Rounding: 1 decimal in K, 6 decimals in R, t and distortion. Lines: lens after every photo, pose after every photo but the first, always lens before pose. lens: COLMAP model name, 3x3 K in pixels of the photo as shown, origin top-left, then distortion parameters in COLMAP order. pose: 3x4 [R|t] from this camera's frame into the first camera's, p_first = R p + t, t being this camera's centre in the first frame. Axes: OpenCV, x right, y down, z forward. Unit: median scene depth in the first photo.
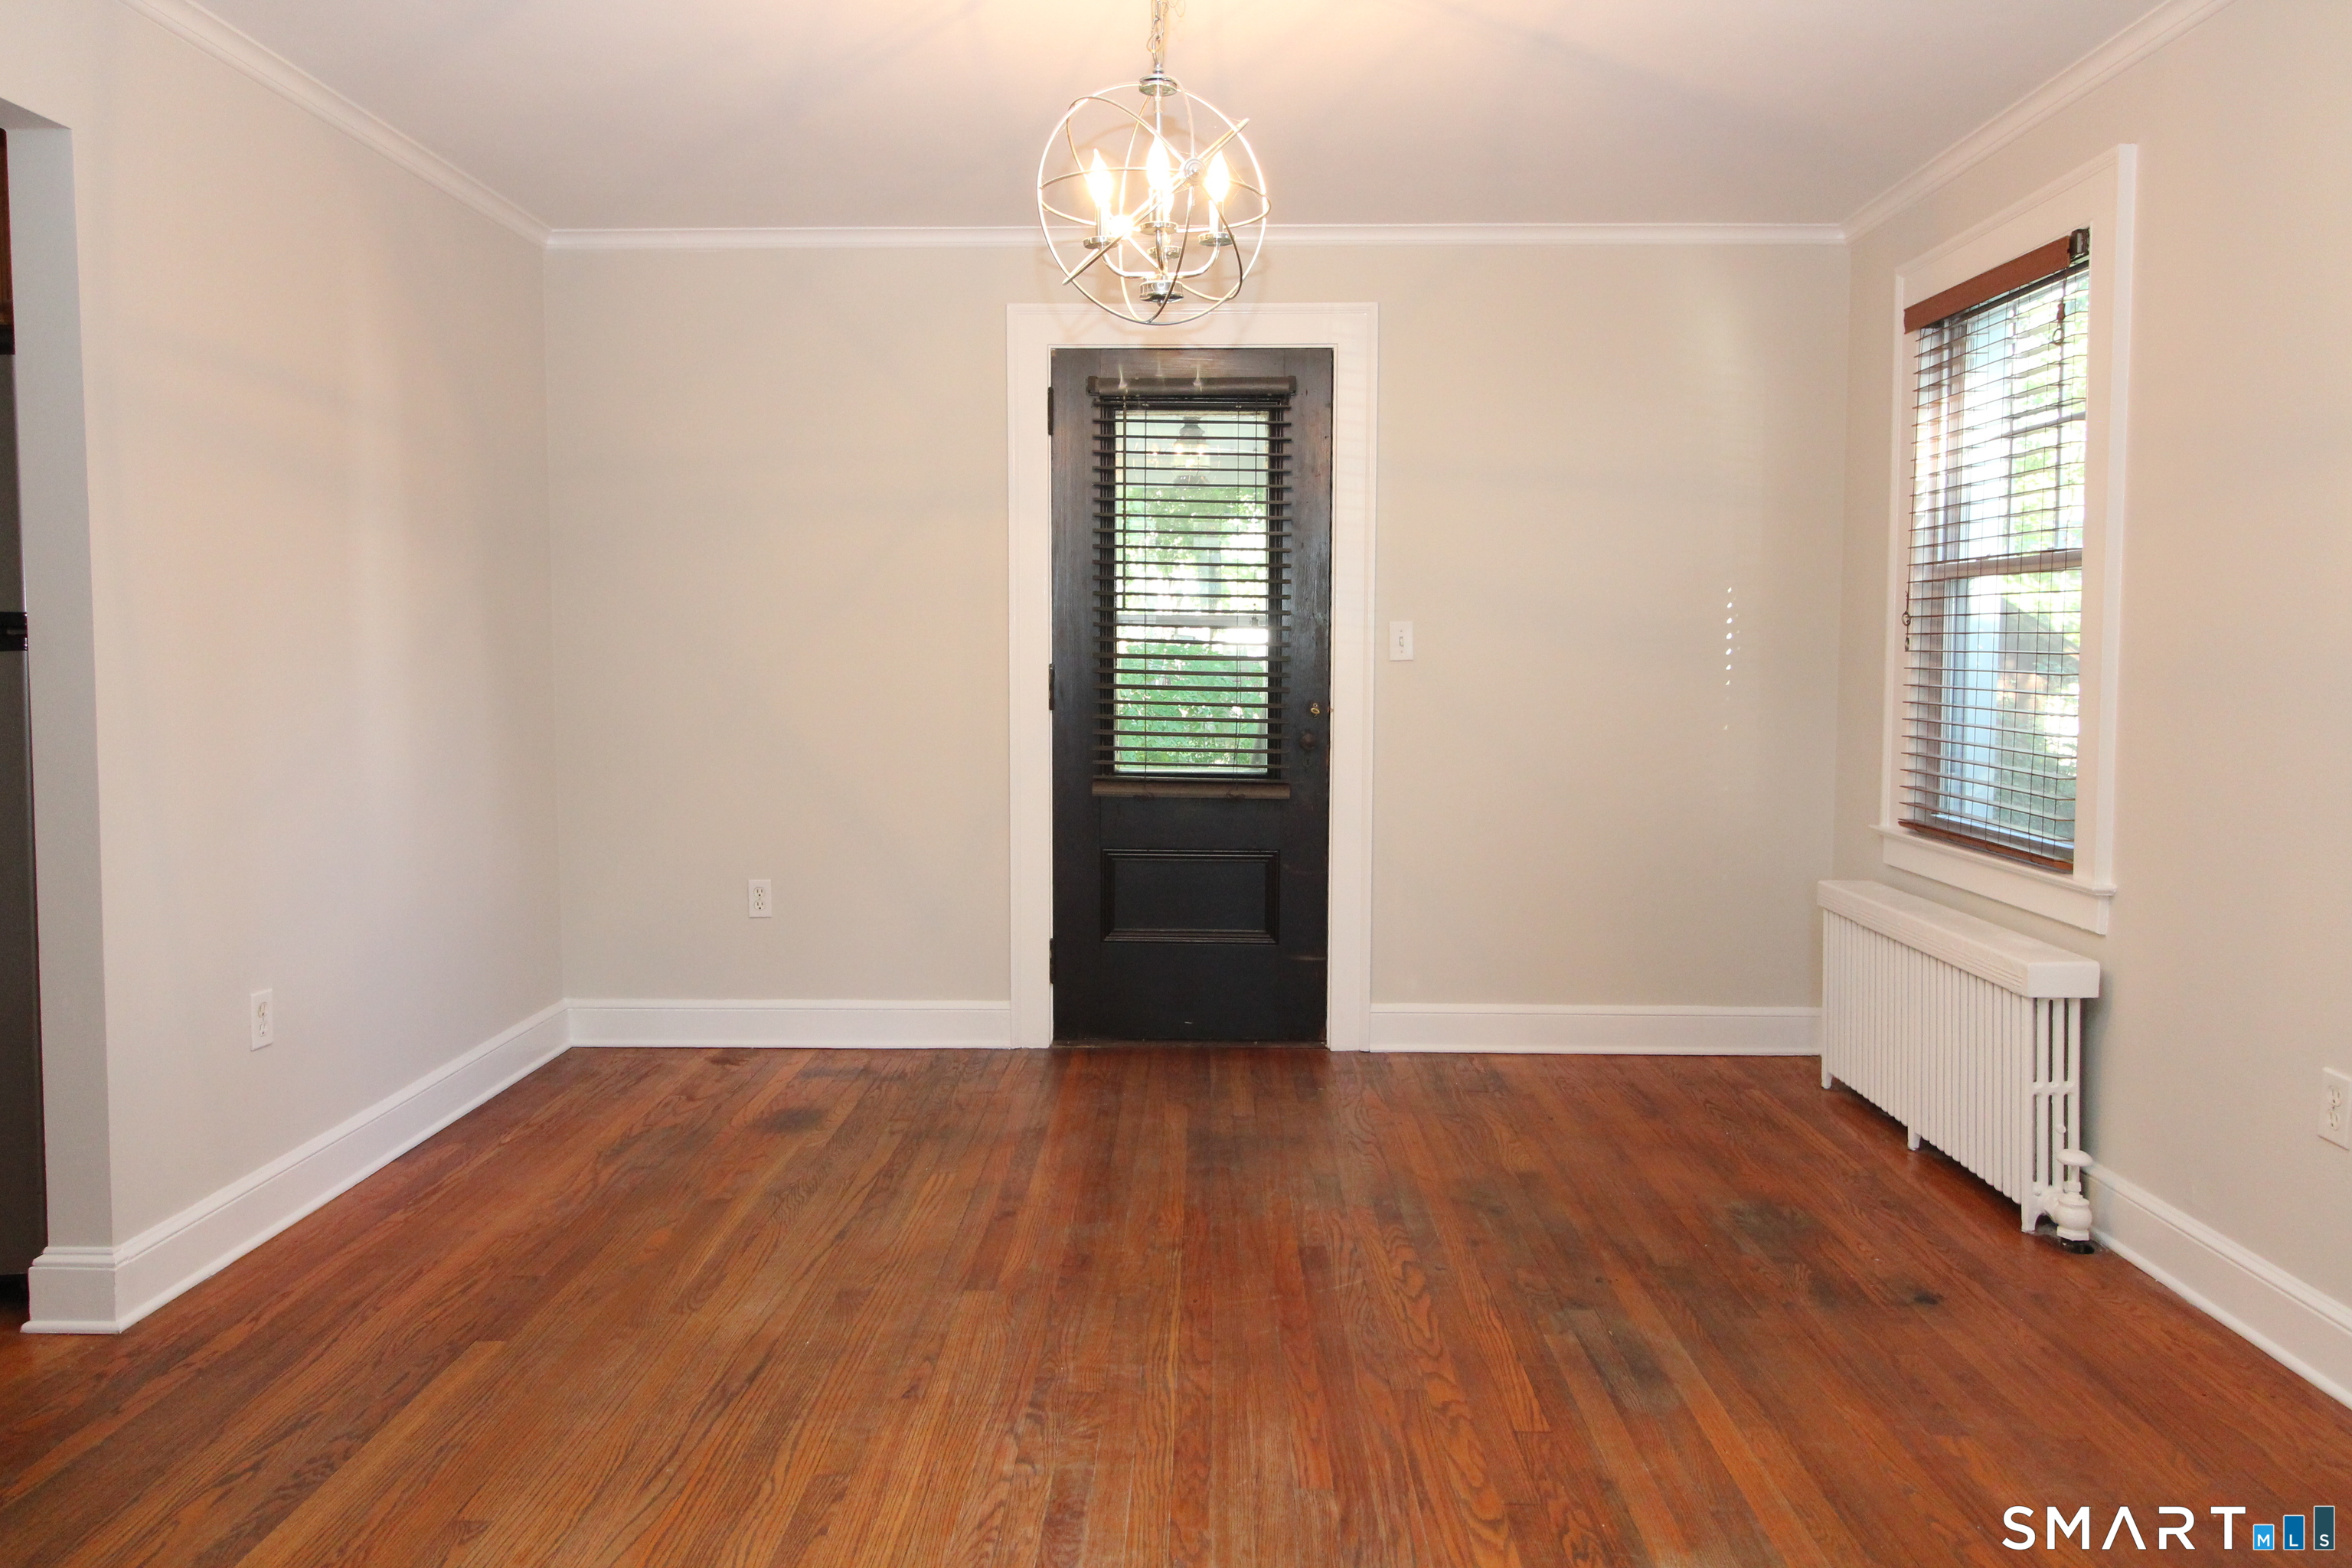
lens RADIAL K [[1637.1, 0, 1160.2], [0, 1637.1, 780.8], [0, 0, 1]] dist [0.010968, -0.003510]
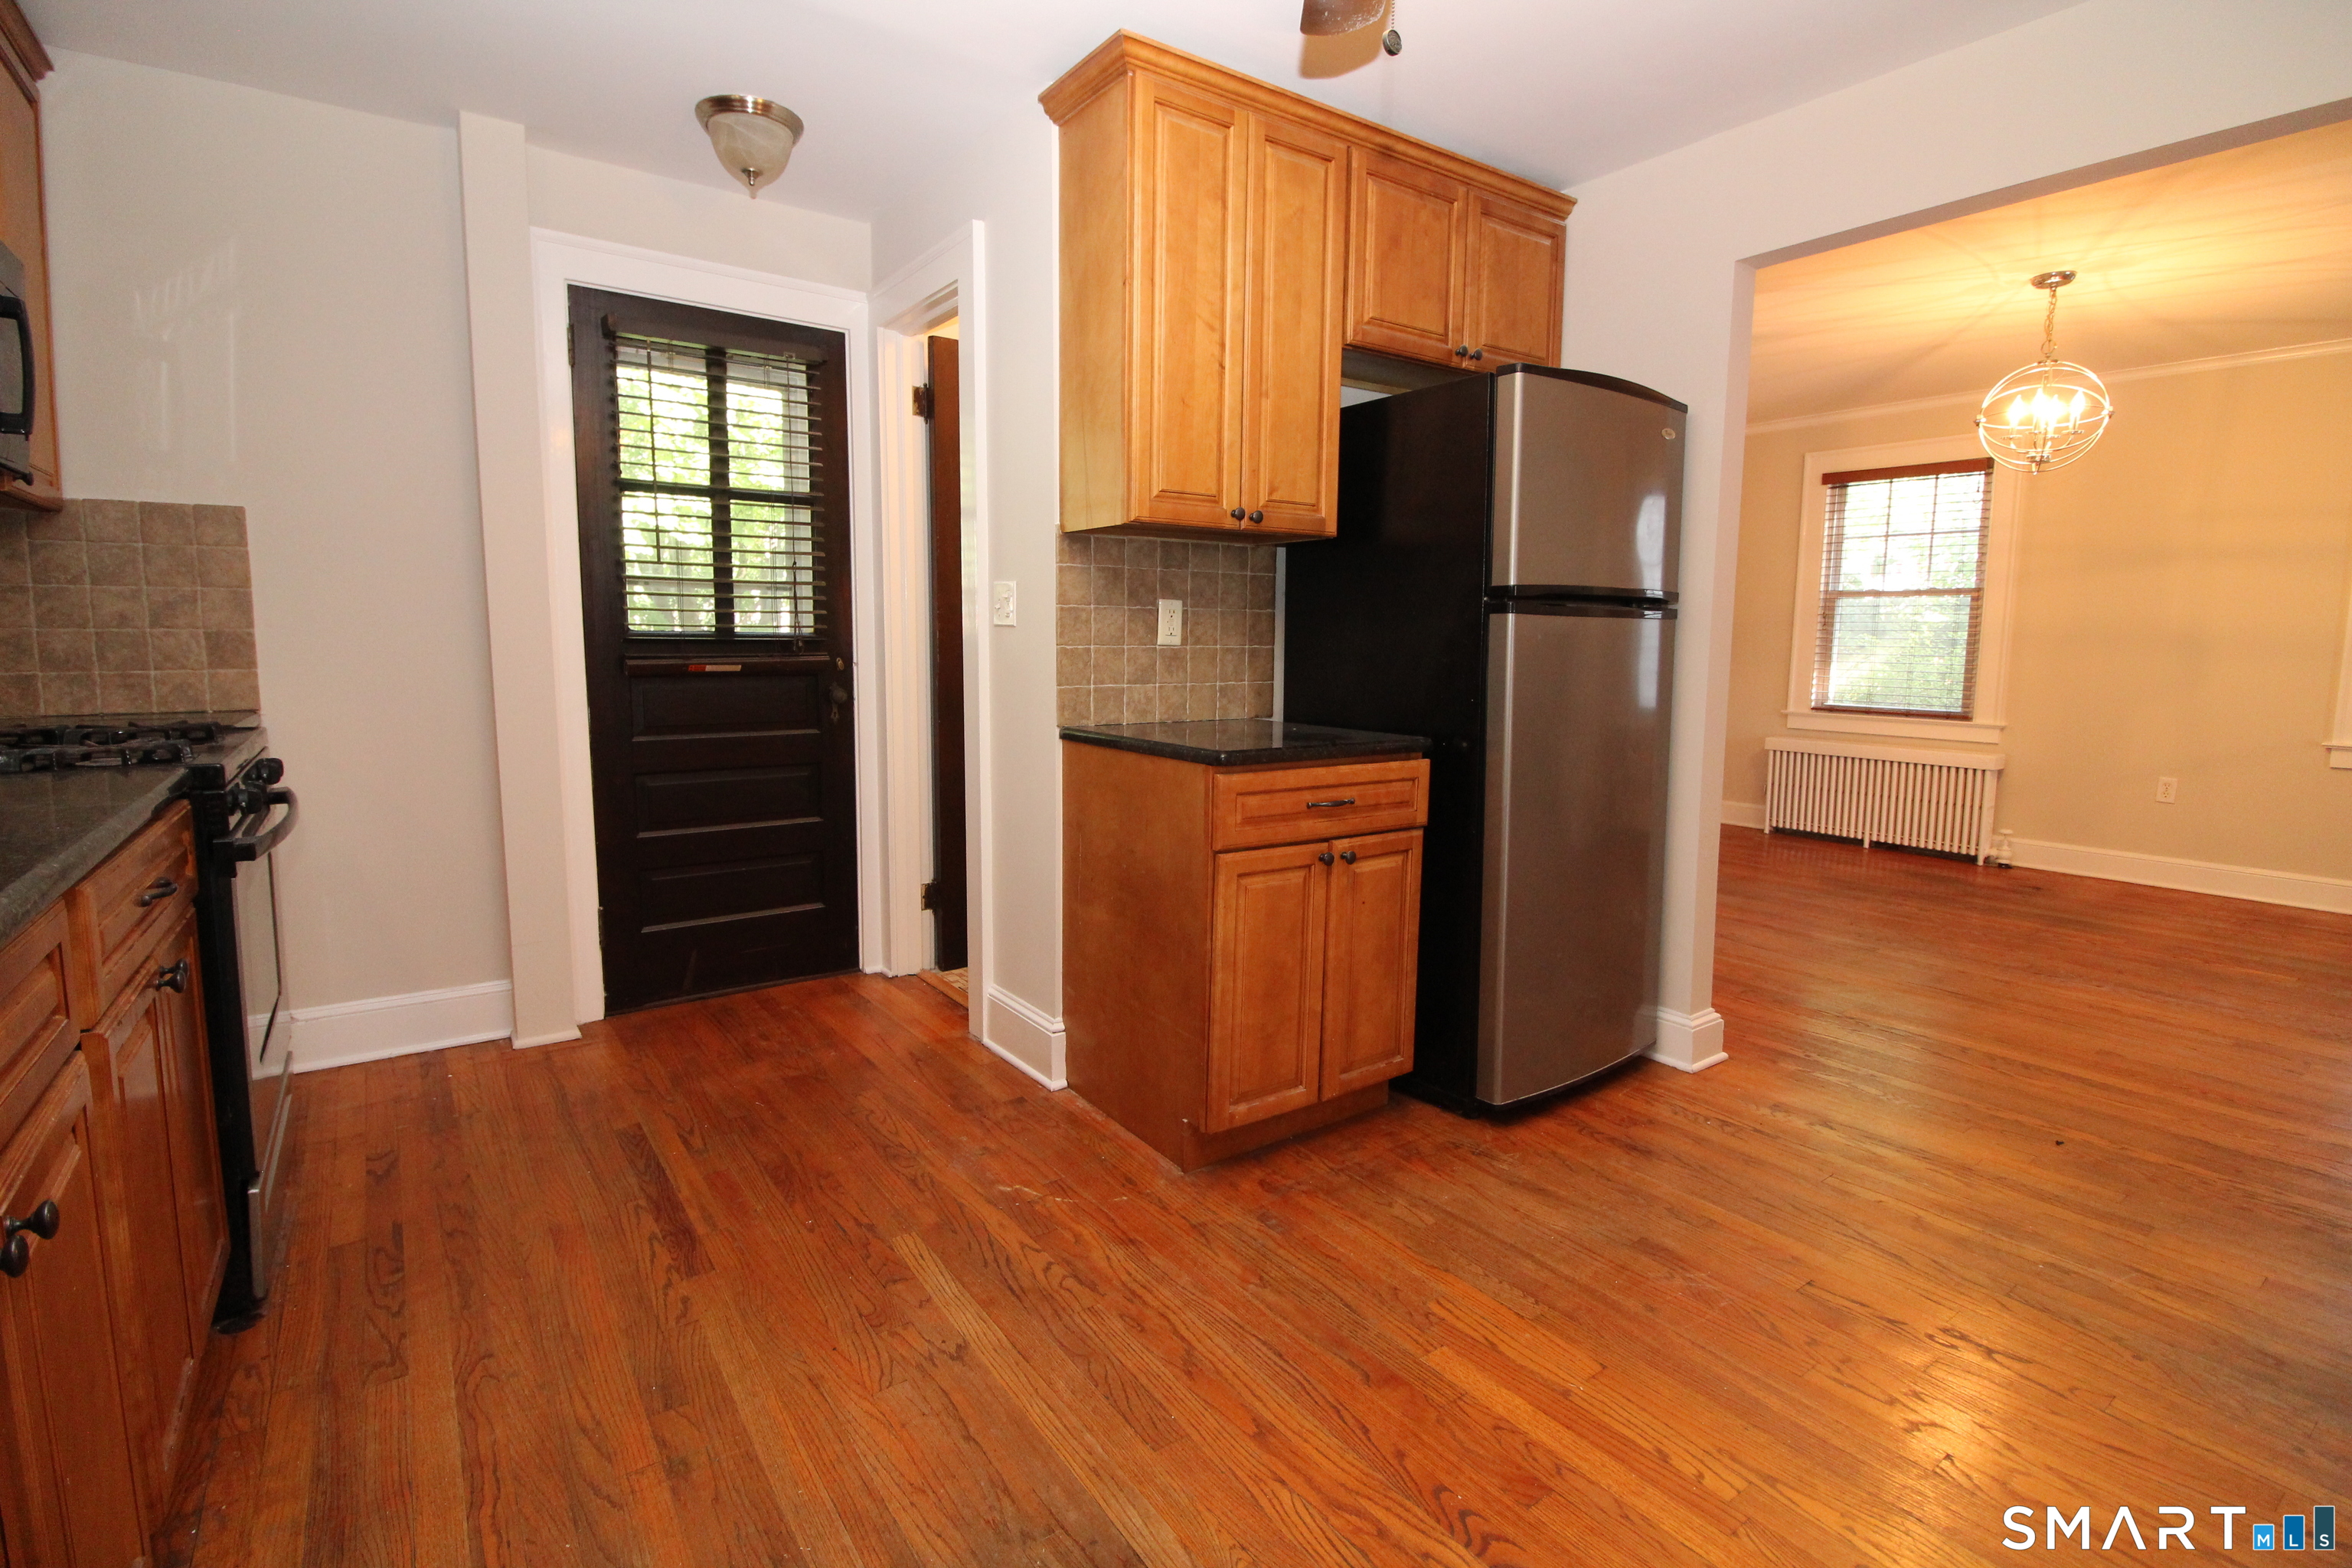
lens RADIAL K [[1084.5, 0, 1183.5], [0, 1084.5, 755.2], [0, 0, 1]] dist [-0.007415, -0.008788]
pose [[0.807623, -0.057010, 0.586936, -1.771345], [0.035316, 0.998205, 0.048363, -0.015334], [-0.588640, -0.018331, 0.808187, 0.503476]]
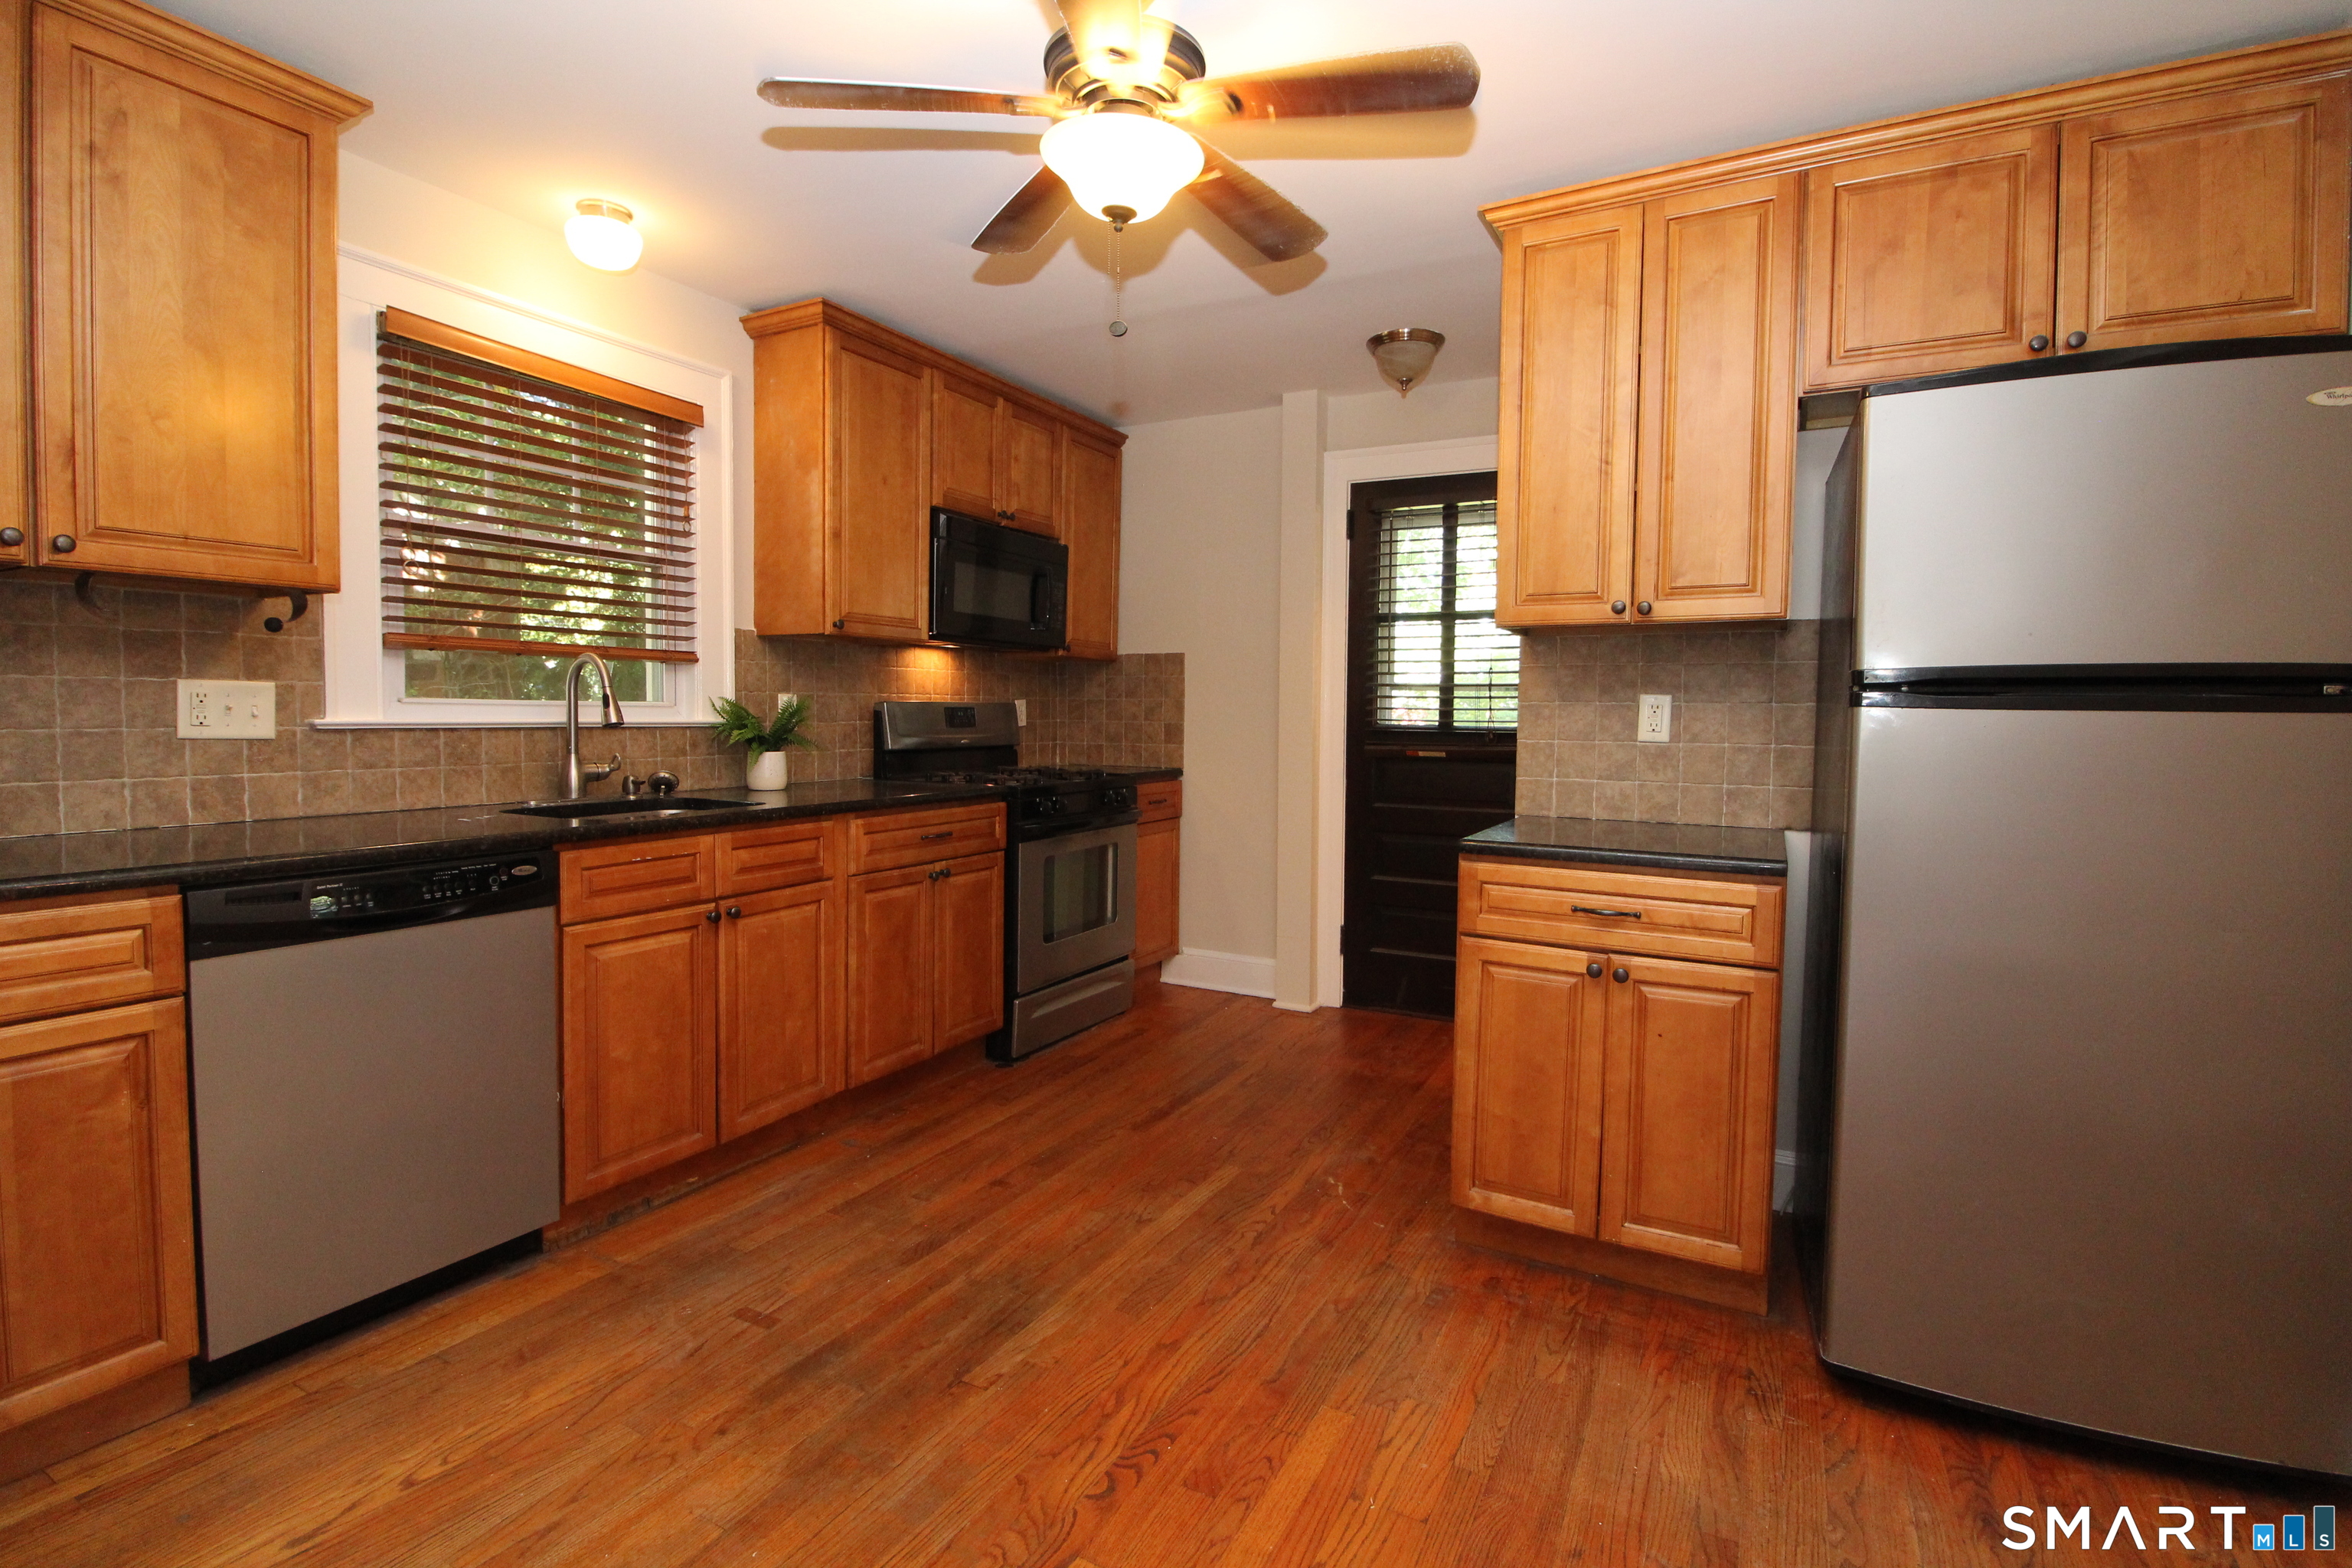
lens RADIAL K [[1084.5, 0, 1168.2], [0, 1084.5, 763.7], [0, 0, 1]] dist [-0.007415, -0.008788]
pose [[0.882159, 0.032914, -0.469799, -1.086518], [-0.049079, 0.998548, -0.022199, -0.007042], [0.468387, 0.042641, 0.882494, 0.268775]]
